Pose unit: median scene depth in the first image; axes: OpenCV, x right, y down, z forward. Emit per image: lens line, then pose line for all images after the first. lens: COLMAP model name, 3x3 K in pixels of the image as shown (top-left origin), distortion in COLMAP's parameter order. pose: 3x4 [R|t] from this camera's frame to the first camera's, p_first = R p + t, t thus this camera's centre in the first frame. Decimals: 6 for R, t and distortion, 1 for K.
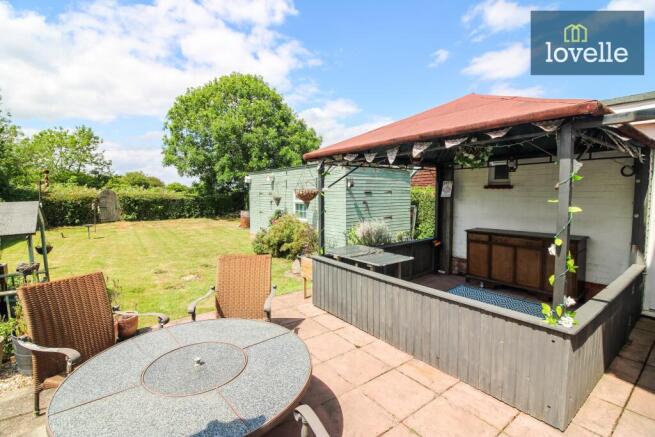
lens RADIAL K [[302.5, 0, 328.7], [0, 302.5, 214.6], [0, 0, 1]] dist [-0.018415, -0.003803]
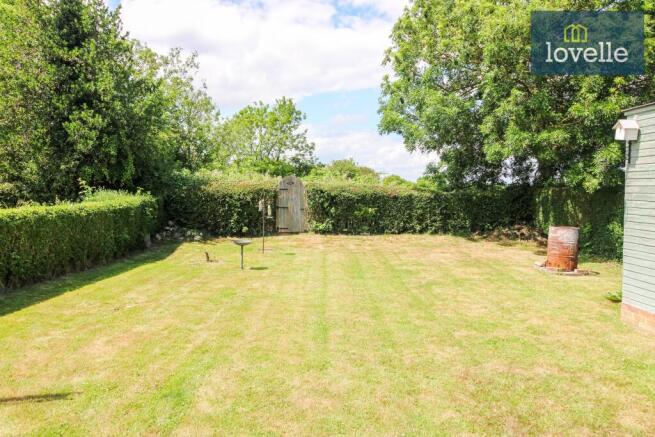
lens RADIAL K [[481.5, 0, 328.0], [0, 481.5, 217.8], [0, 0, 1]] dist [-0.005952, -0.000237]
pose [[0.824432, 0.040750, -0.564492, -0.136678], [-0.049350, 0.998782, 0.000025, -0.007493], [0.563805, 0.027837, 0.825439, 0.244480]]
